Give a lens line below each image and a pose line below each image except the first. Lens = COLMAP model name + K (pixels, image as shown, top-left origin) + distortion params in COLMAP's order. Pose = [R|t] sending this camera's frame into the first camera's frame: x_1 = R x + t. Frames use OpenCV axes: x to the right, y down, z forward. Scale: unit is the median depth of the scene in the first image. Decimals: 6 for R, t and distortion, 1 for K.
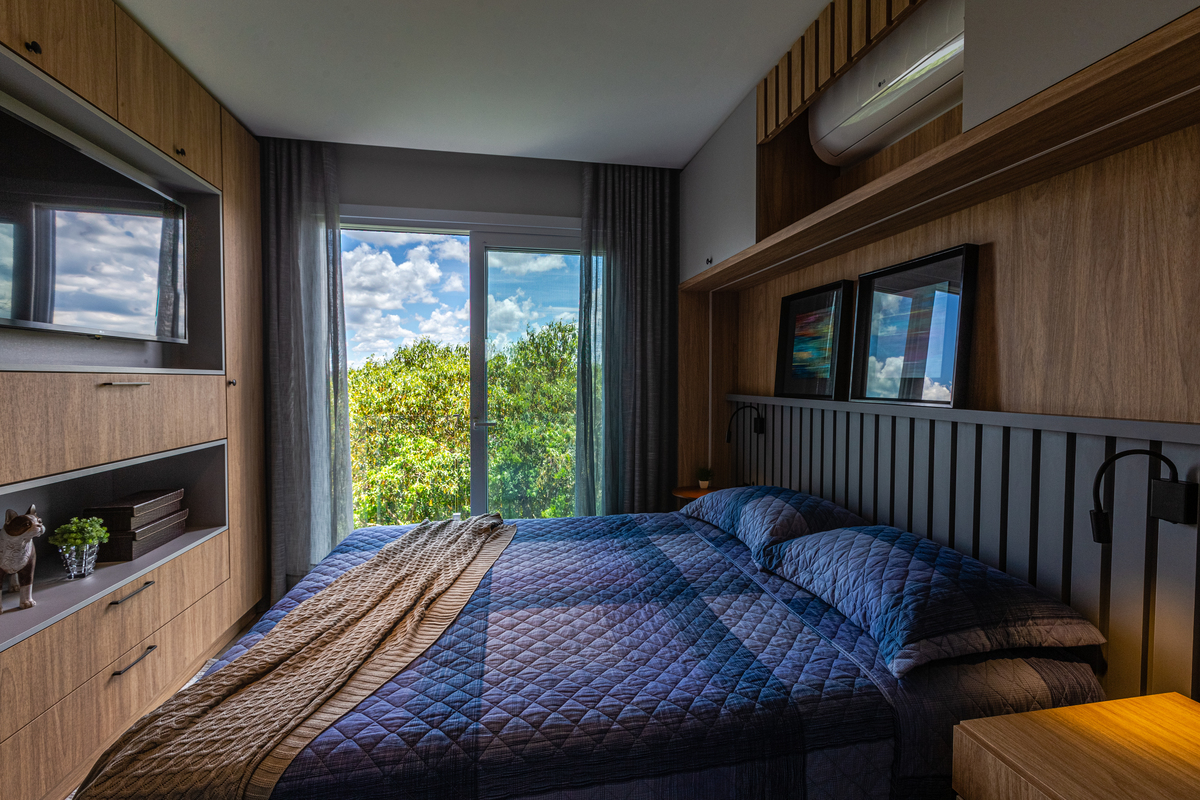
lens RADIAL K [[544.8, 0, 600.6], [0, 544.8, 400.7], [0, 0, 1]] dist [0.006112, -0.000837]
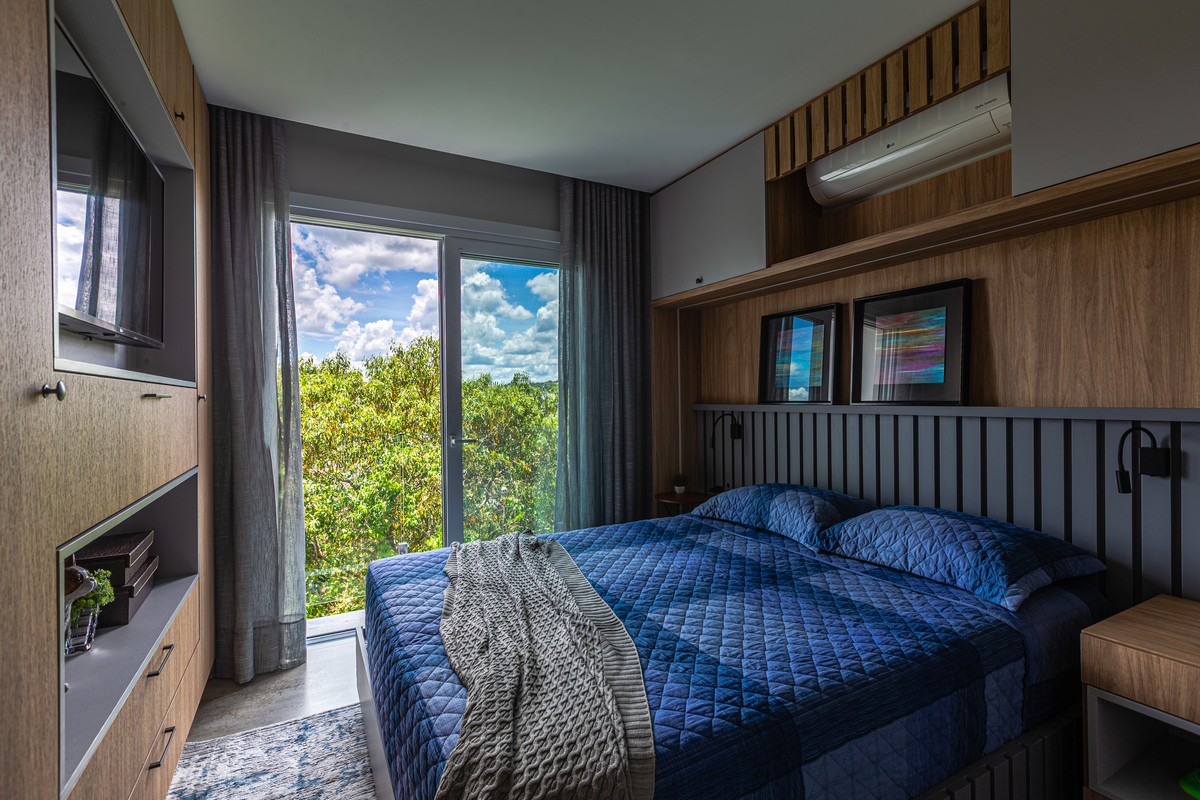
lens RADIAL K [[544.8, 0, 648.2], [0, 544.8, 400.7], [0, 0, 1]] dist [0.006112, -0.000837]
pose [[0.950086, -0.016140, 0.311572, -0.364555], [0.025720, 0.999314, -0.026663, 0.013574], [-0.310928, 0.033346, 0.949848, 0.015198]]
